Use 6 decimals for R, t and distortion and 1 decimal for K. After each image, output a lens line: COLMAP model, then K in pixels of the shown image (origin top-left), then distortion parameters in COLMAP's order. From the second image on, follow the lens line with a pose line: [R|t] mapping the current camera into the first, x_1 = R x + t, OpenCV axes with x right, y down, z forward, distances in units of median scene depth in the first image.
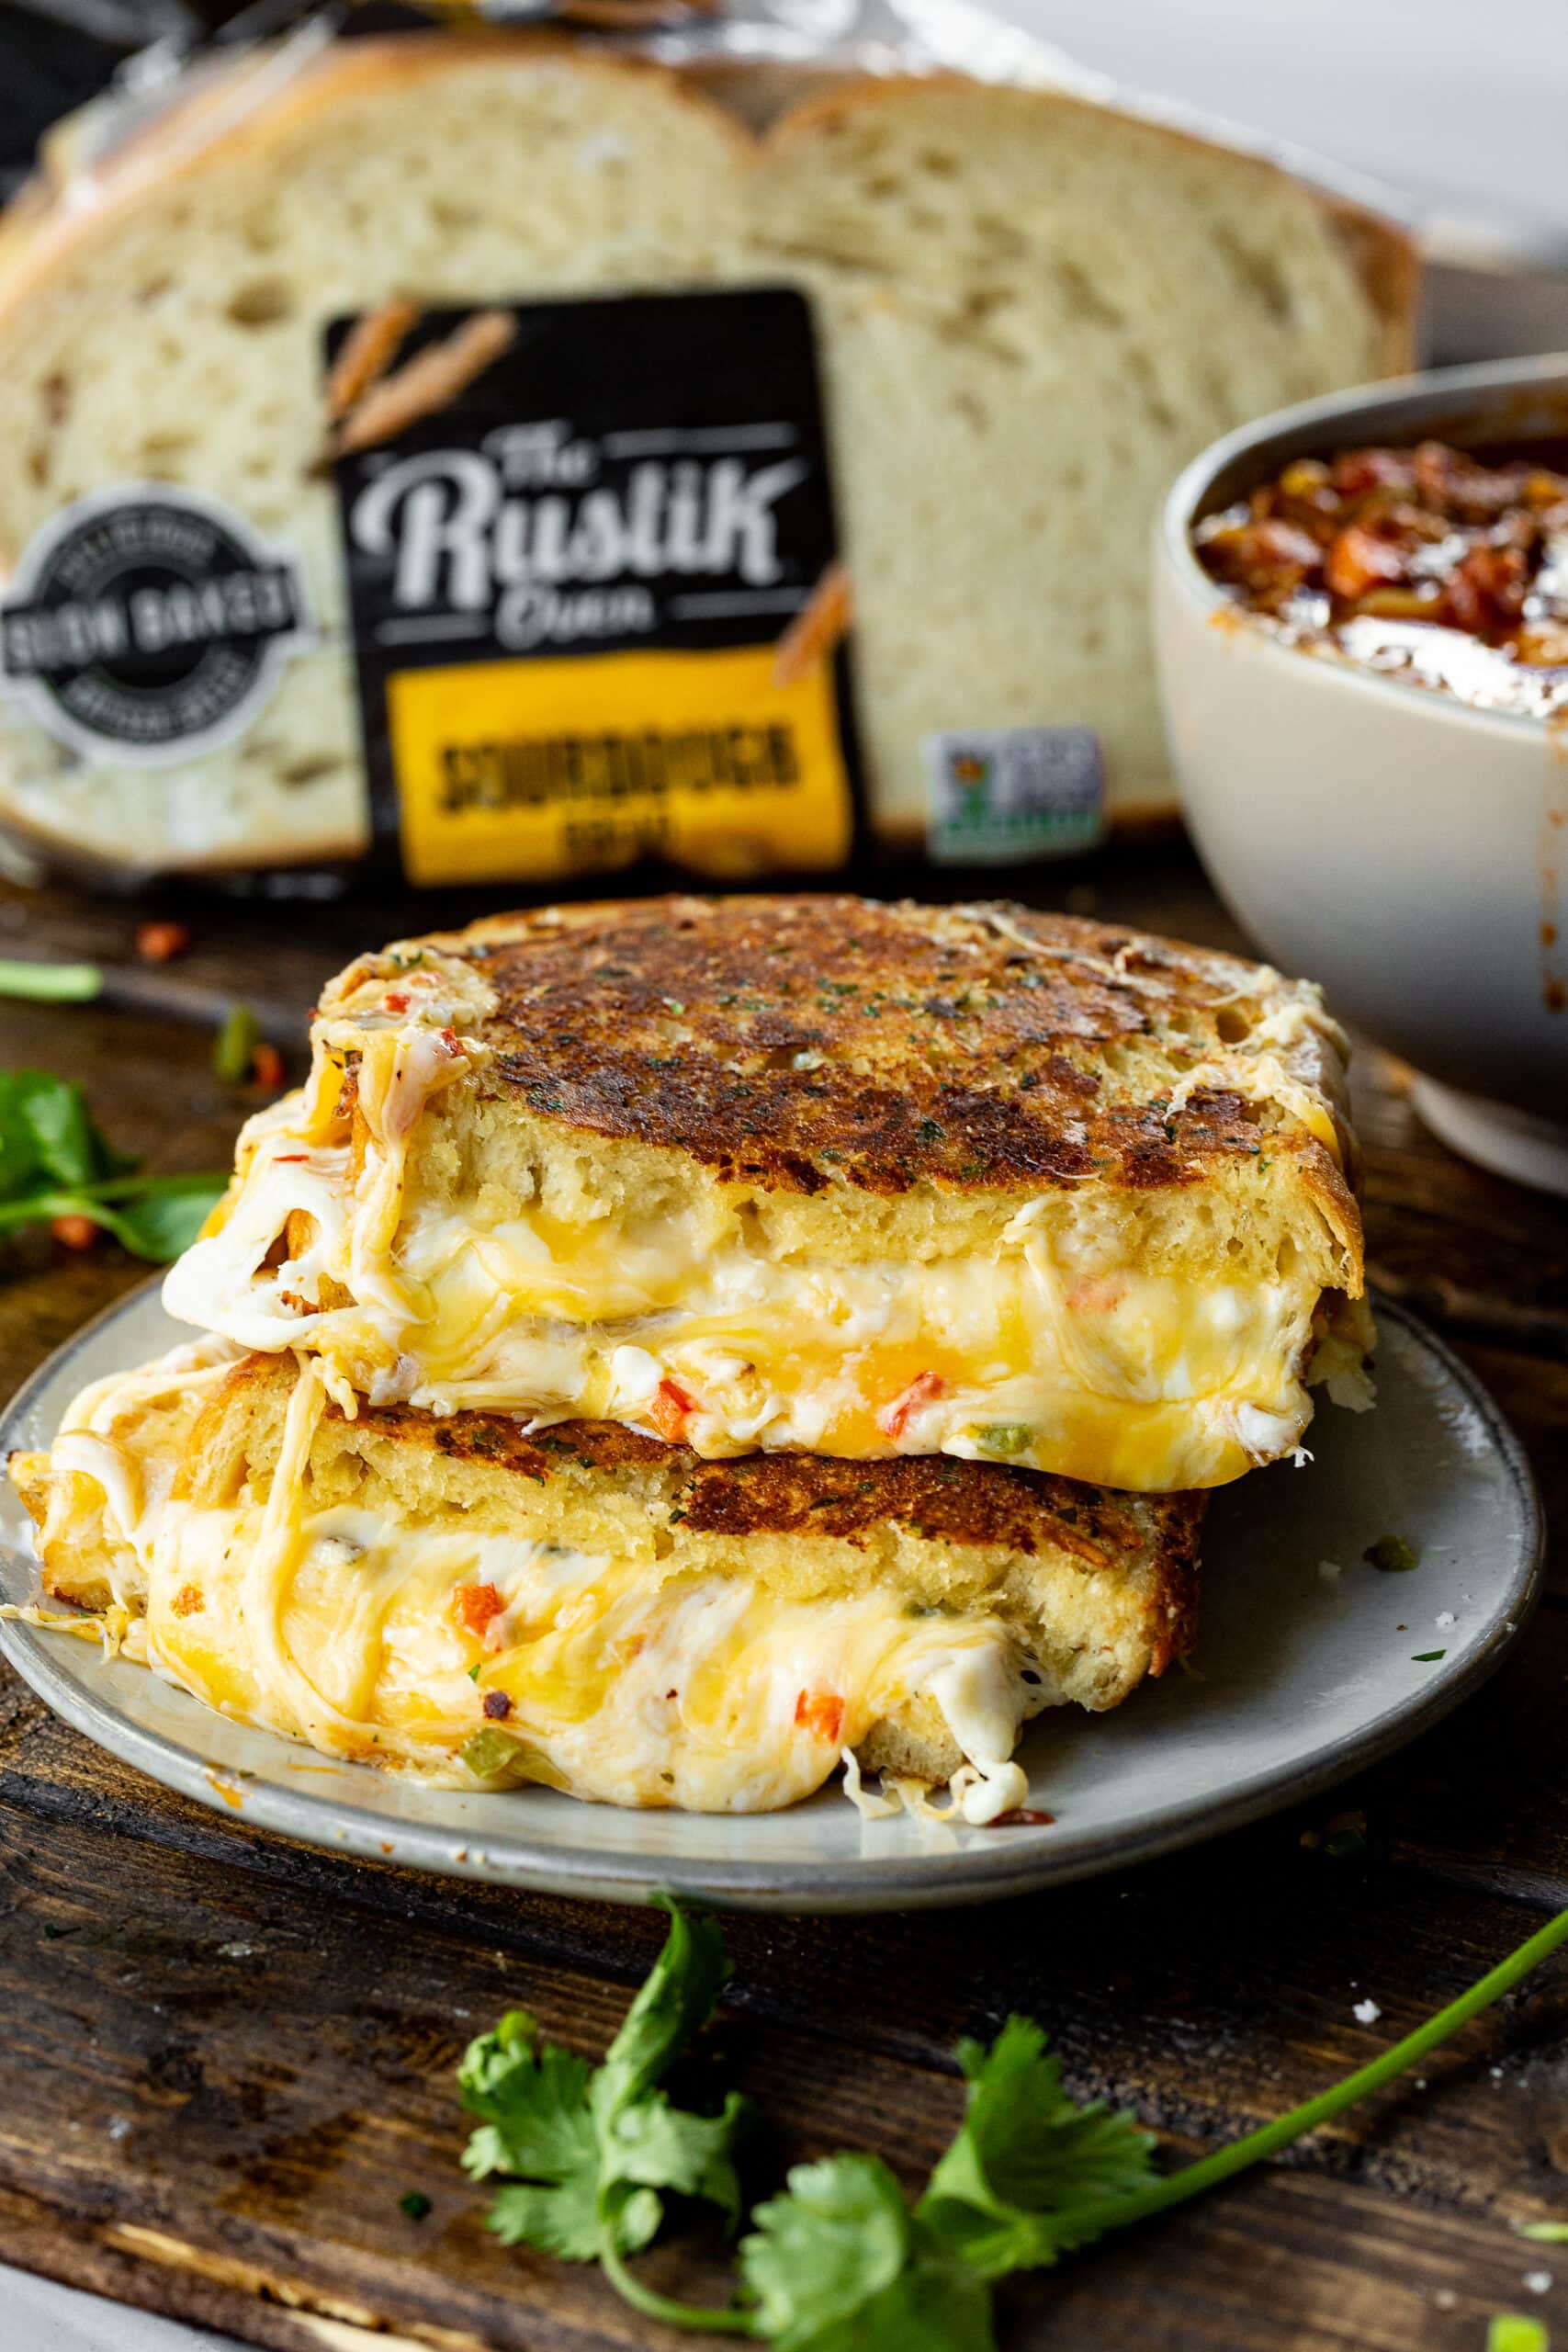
lens RADIAL K [[6866.8, 0, 805.6], [0, 6866.8, 1179.0], [0, 0, 1]] dist [0.057558, 0.000000]
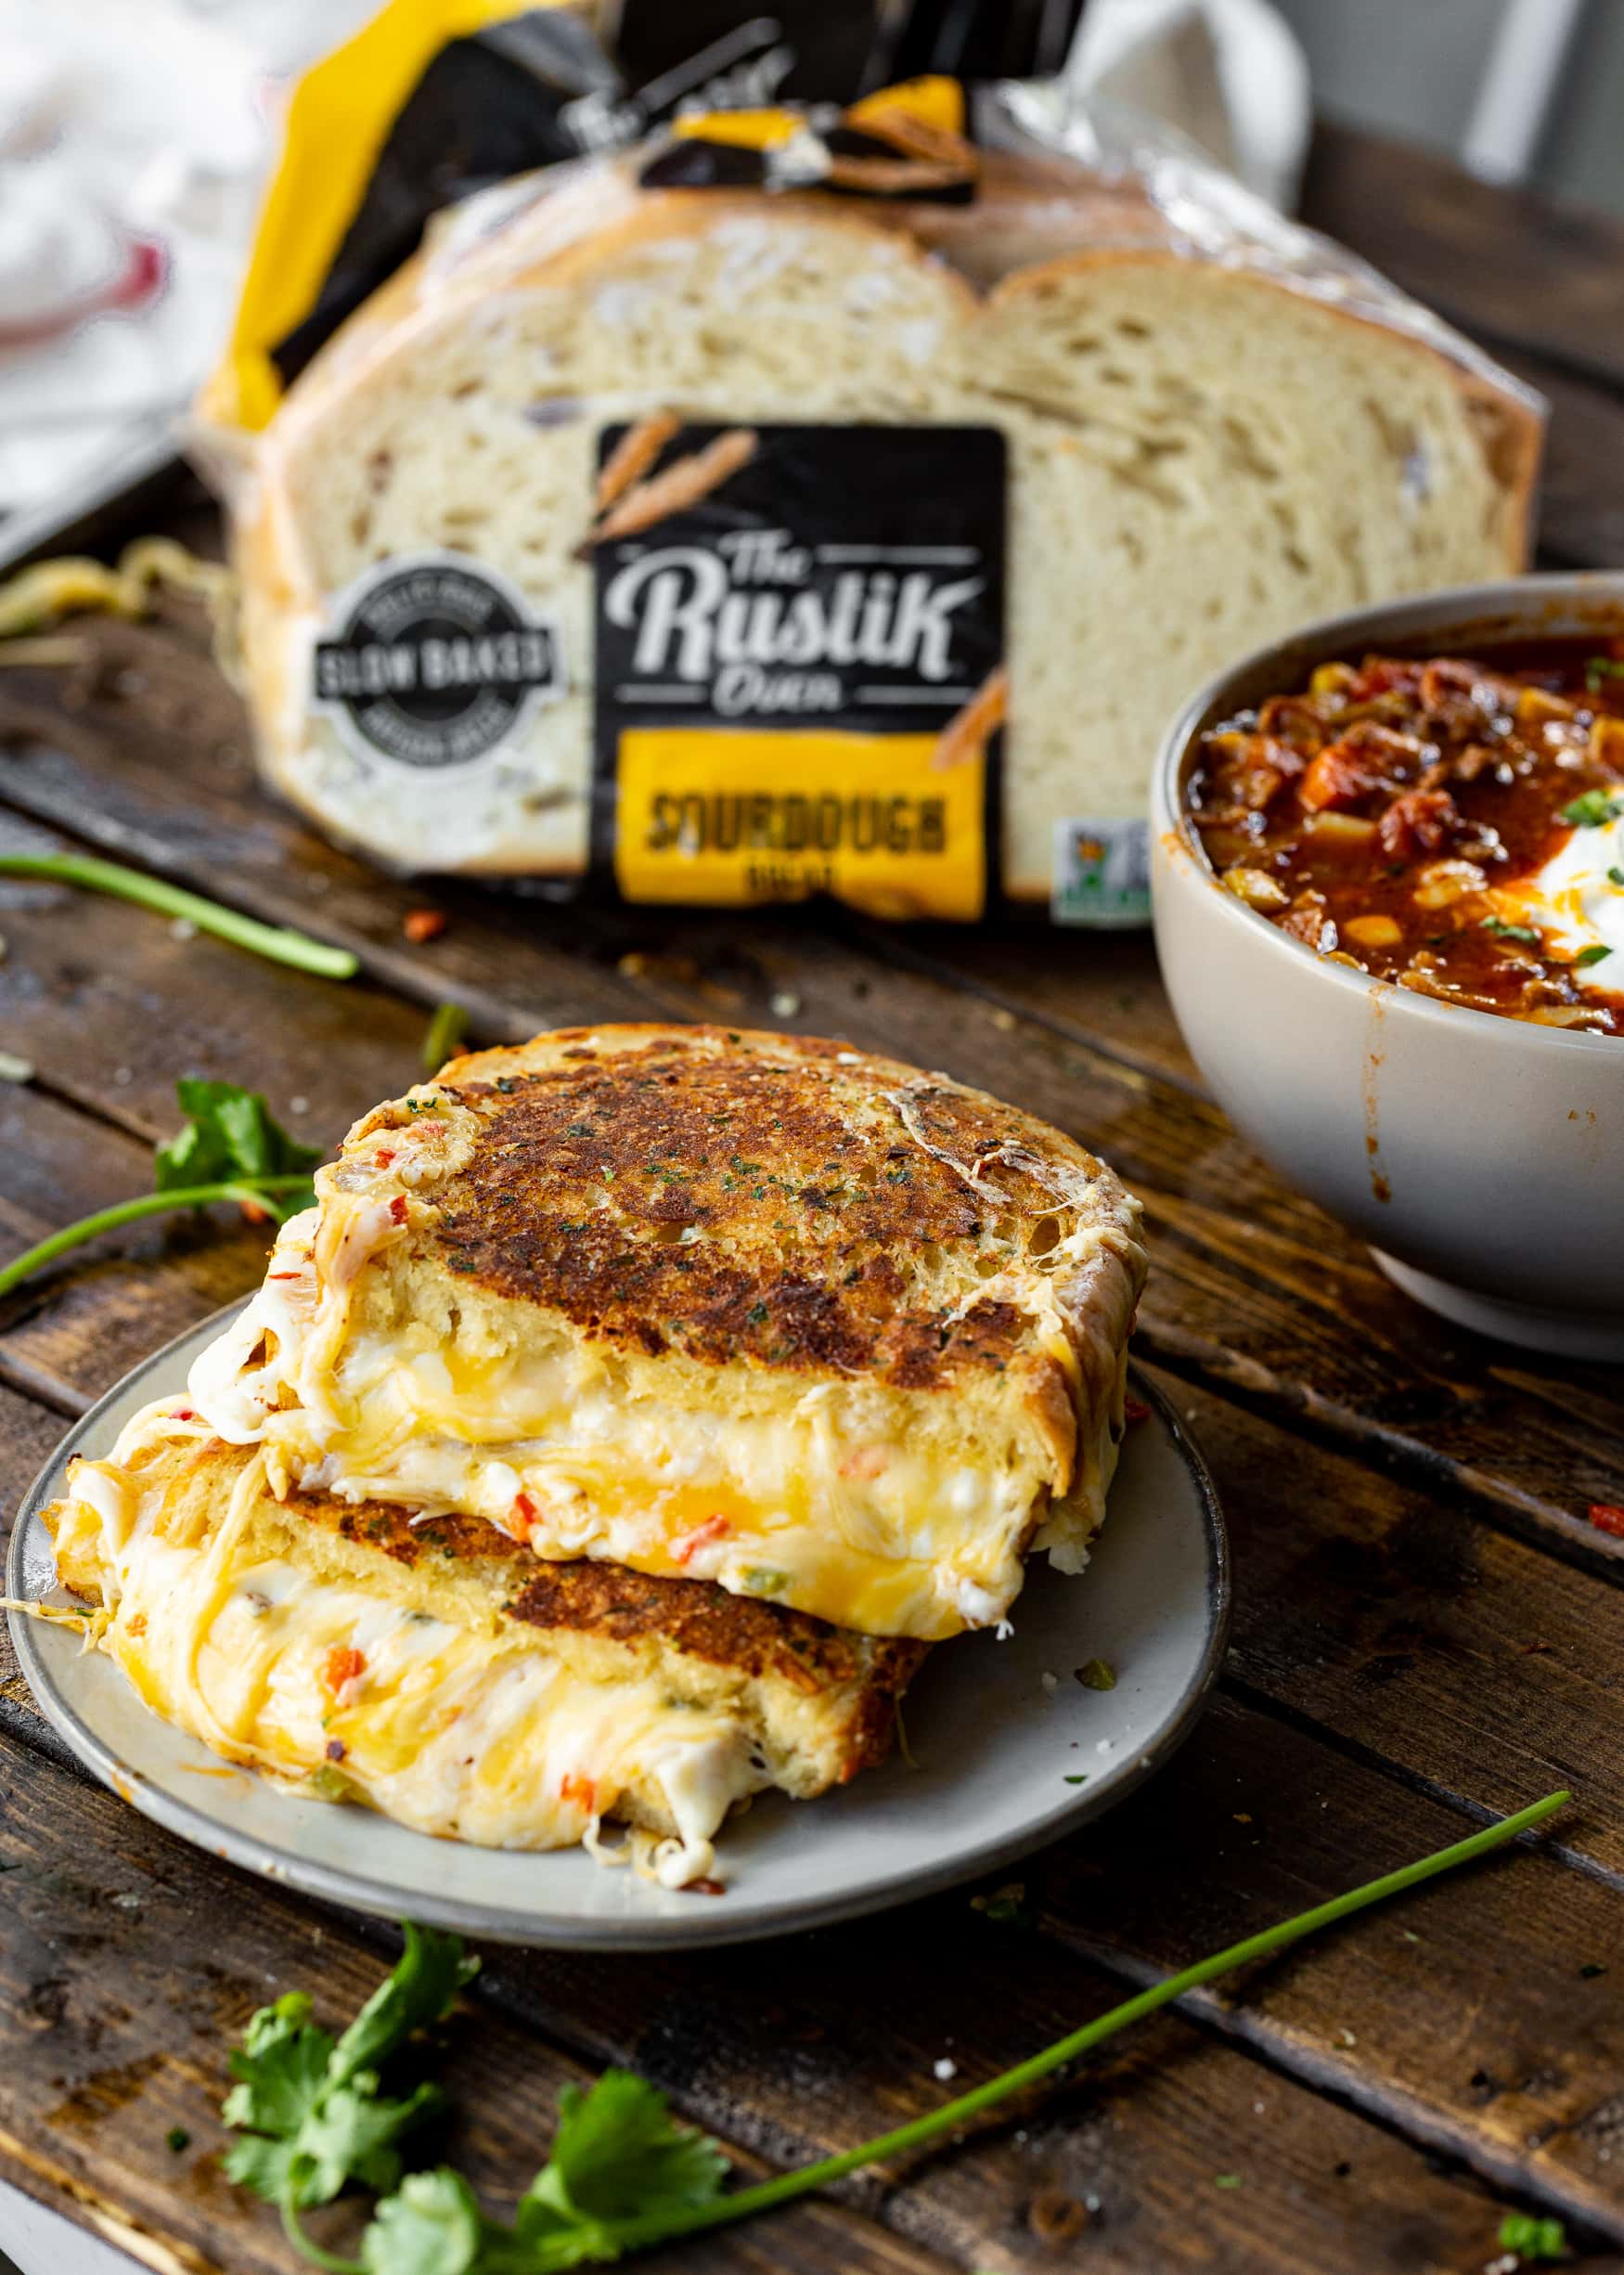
lens RADIAL K [[6917.9, 0, 814.7], [0, 6917.9, 1148.7], [0, 0, 1]] dist [0.147594, 0.000000]
pose [[0.976960, 0.116855, -0.178588, 0.257978], [-0.094064, 0.986887, 0.131174, -0.210529], [0.191574, -0.111353, 0.975141, -0.257176]]
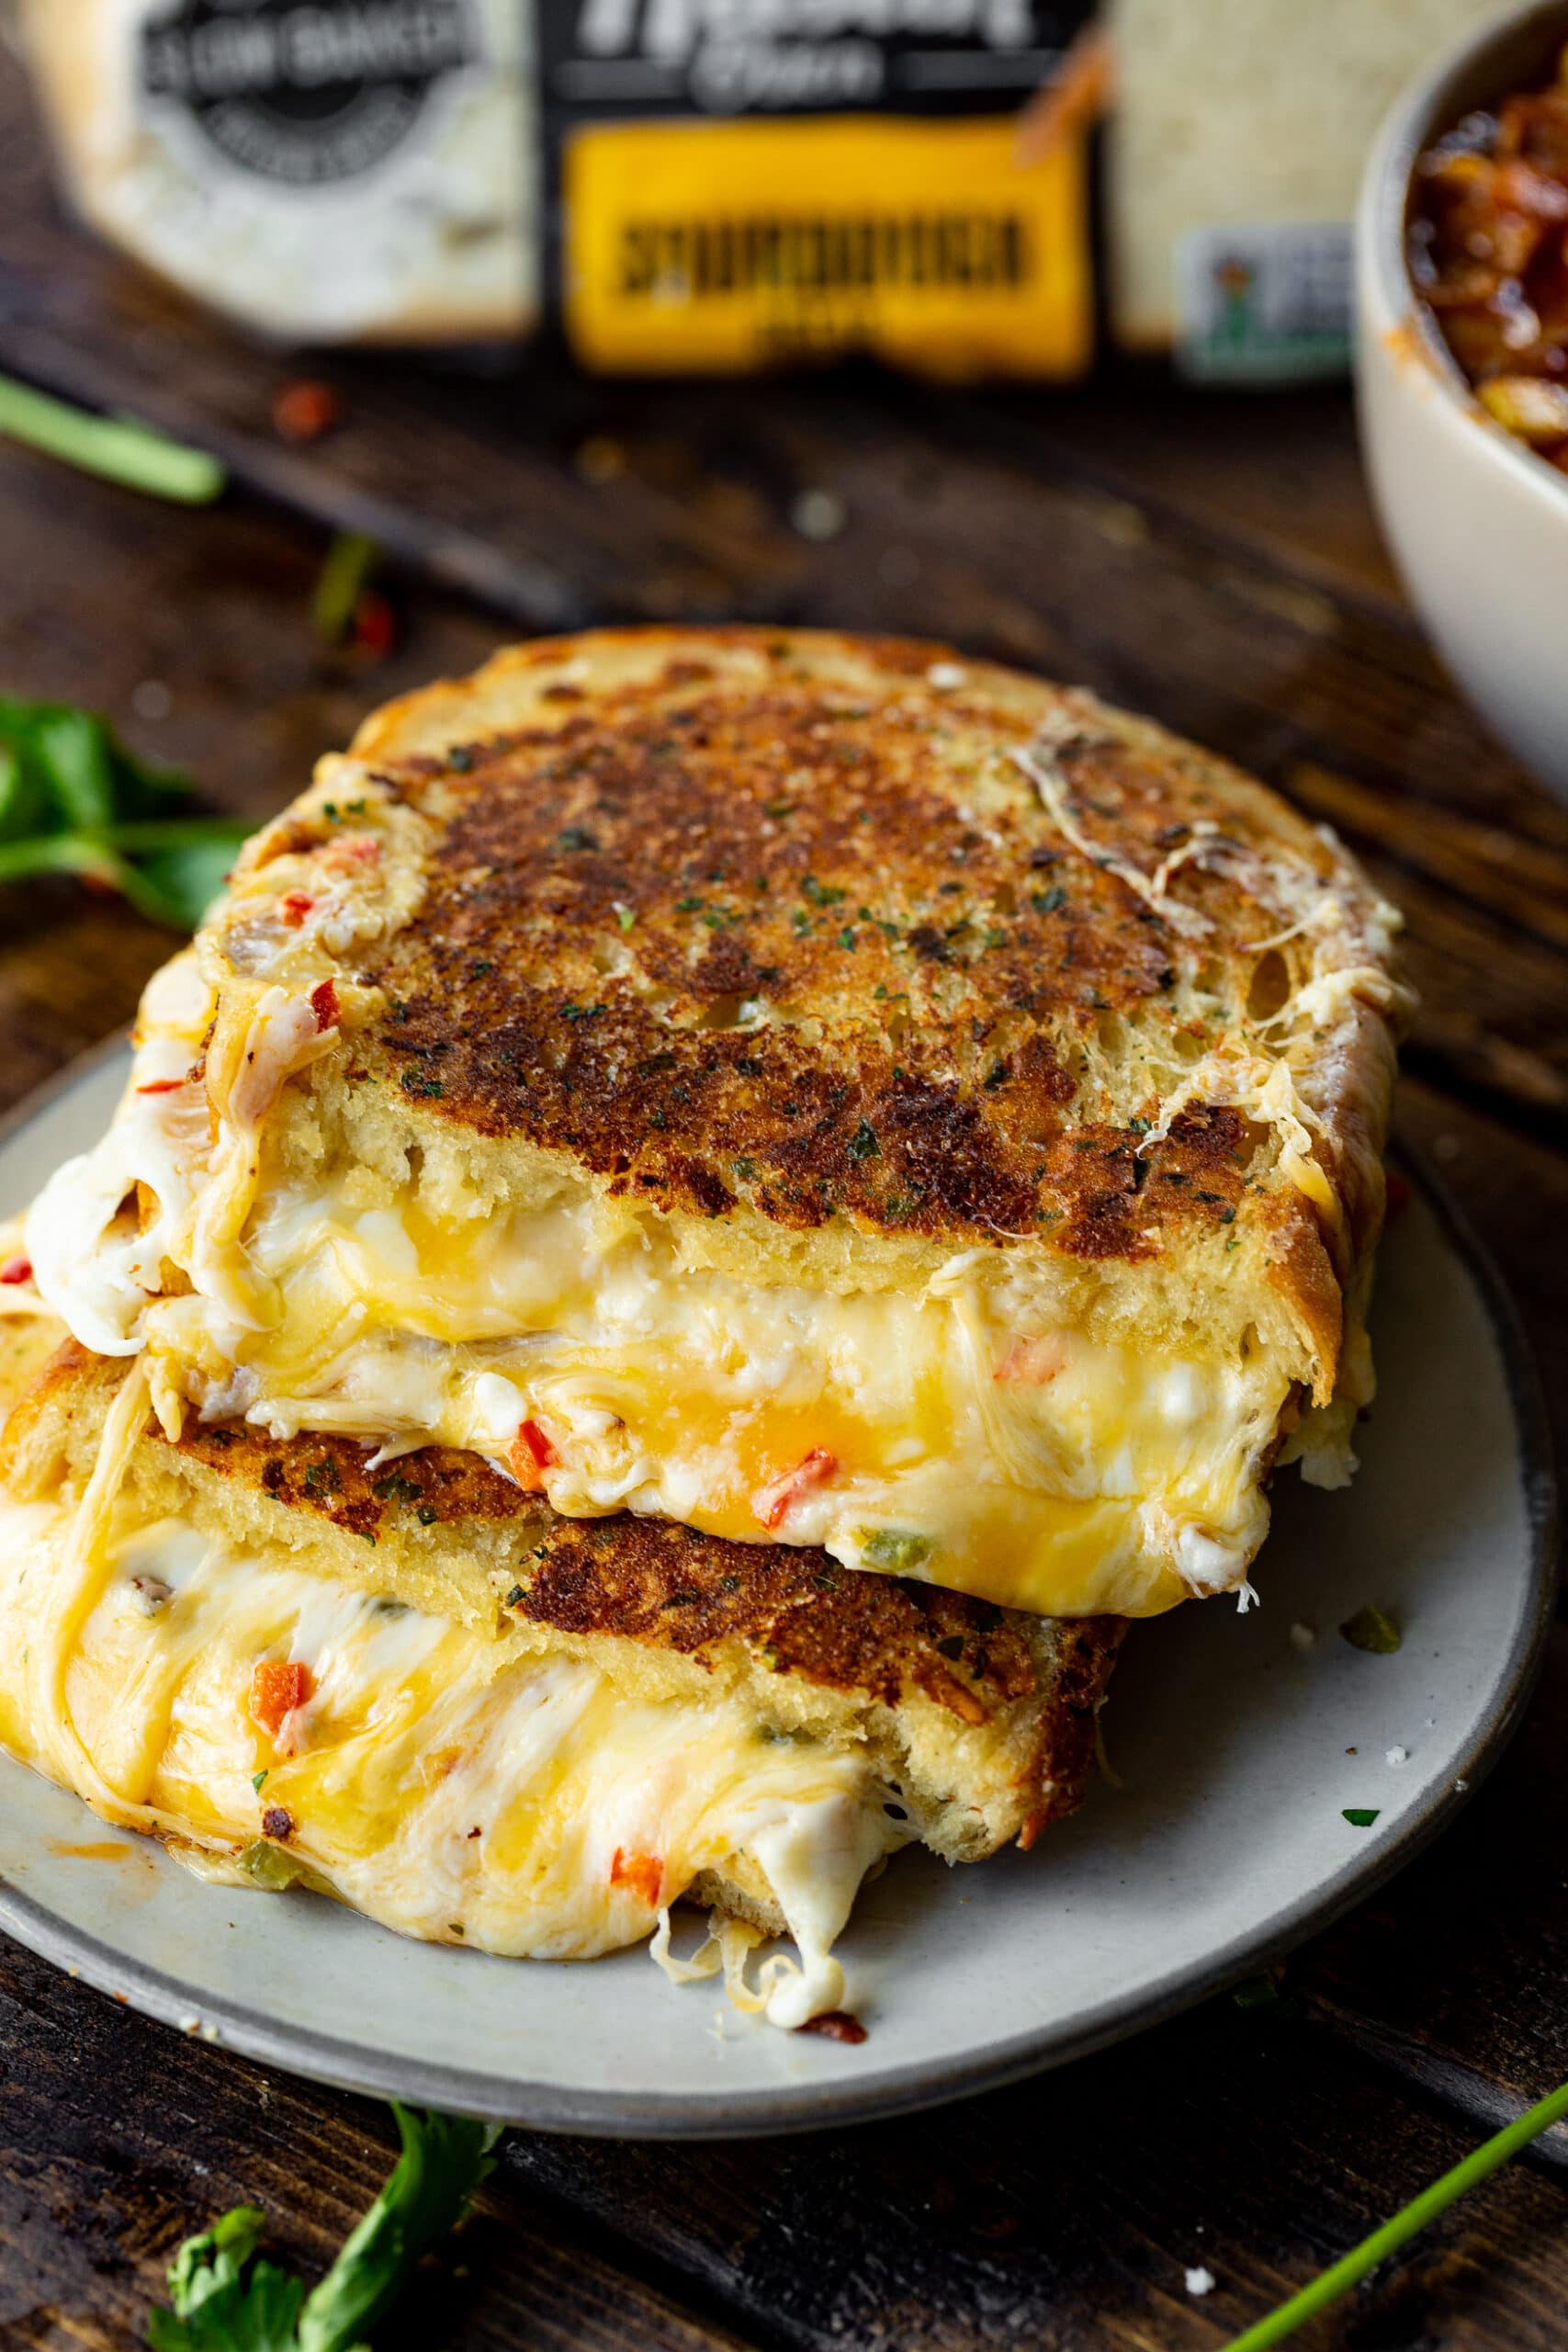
lens RADIAL K [[6866.8, 0, 793.6], [0, 6866.8, 1175.2], [0, 0, 1]] dist [0.057558, 0.000000]
pose [[0.985048, 0.100654, -0.139822, 0.132686], [-0.057165, 0.956560, 0.285874, -0.254119], [0.162522, -0.273607, 0.948011, 0.174355]]
